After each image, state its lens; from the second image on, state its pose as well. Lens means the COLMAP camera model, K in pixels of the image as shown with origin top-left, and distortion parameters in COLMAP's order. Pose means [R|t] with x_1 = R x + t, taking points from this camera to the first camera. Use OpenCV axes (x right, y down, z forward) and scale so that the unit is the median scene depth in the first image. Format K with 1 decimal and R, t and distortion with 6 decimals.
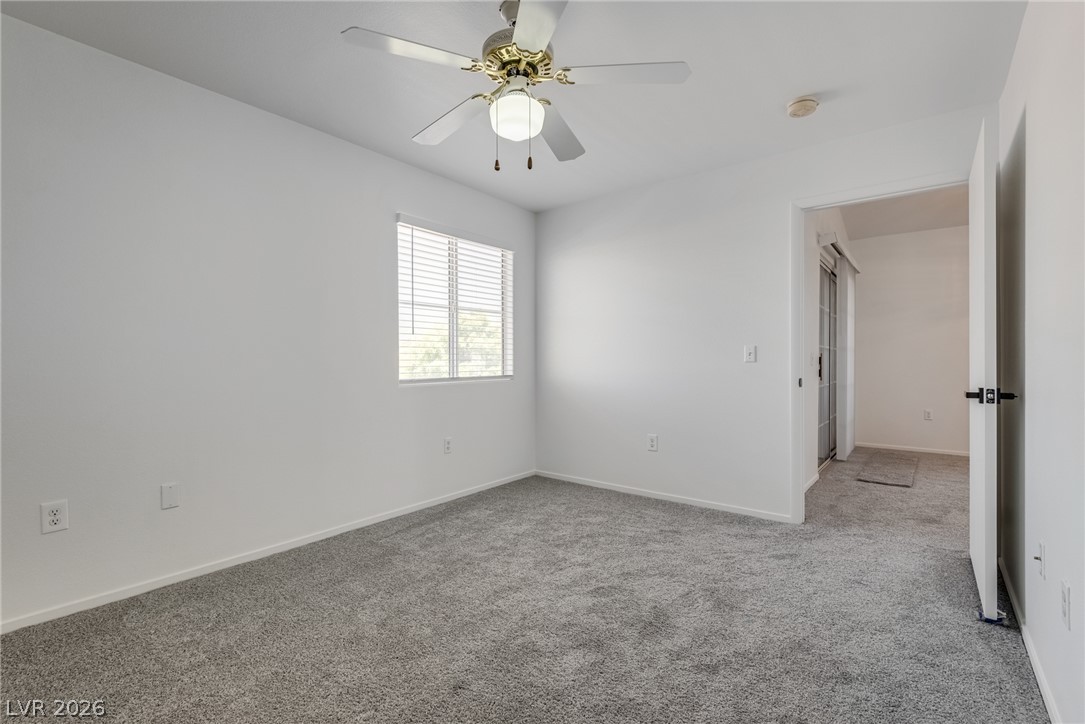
lens RADIAL K [[476.8, 0, 562.8], [0, 476.8, 358.0], [0, 0, 1]] dist [-0.001474, -0.000301]
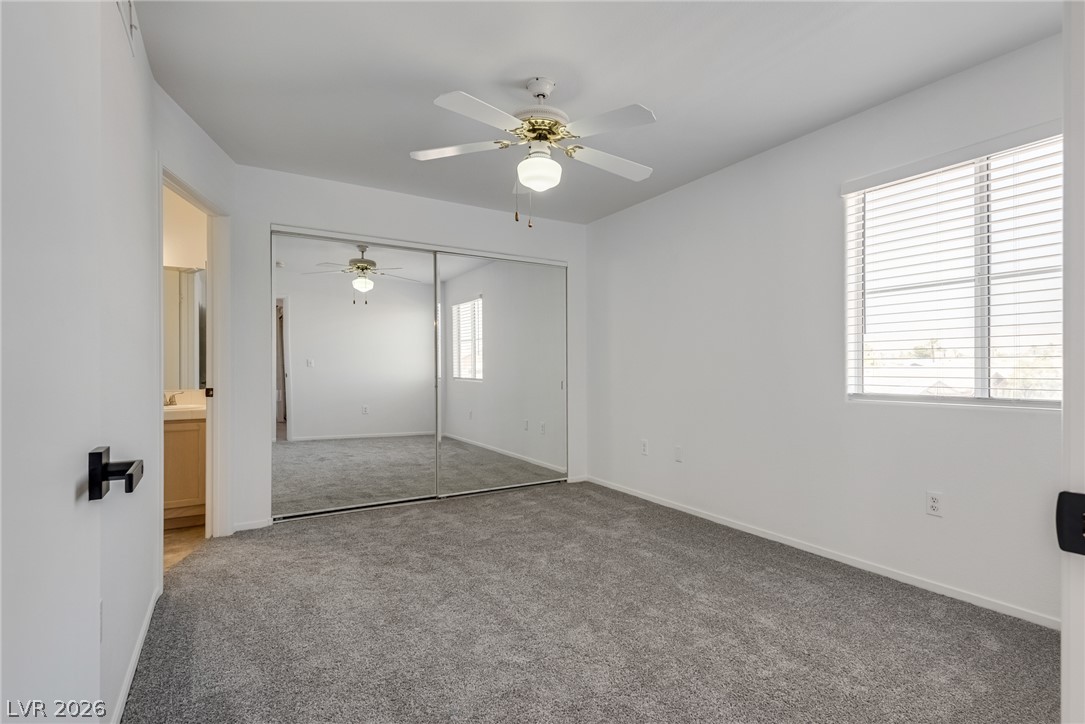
lens RADIAL K [[520.7, 0, 549.9], [0, 520.7, 362.6], [0, 0, 1]] dist [0.000294, 0.000190]
pose [[-0.360182, -0.007024, -0.932856, 0.585403], [0.006125, 0.999932, -0.009894, 0.000993], [0.932862, -0.009277, -0.360115, 0.775772]]
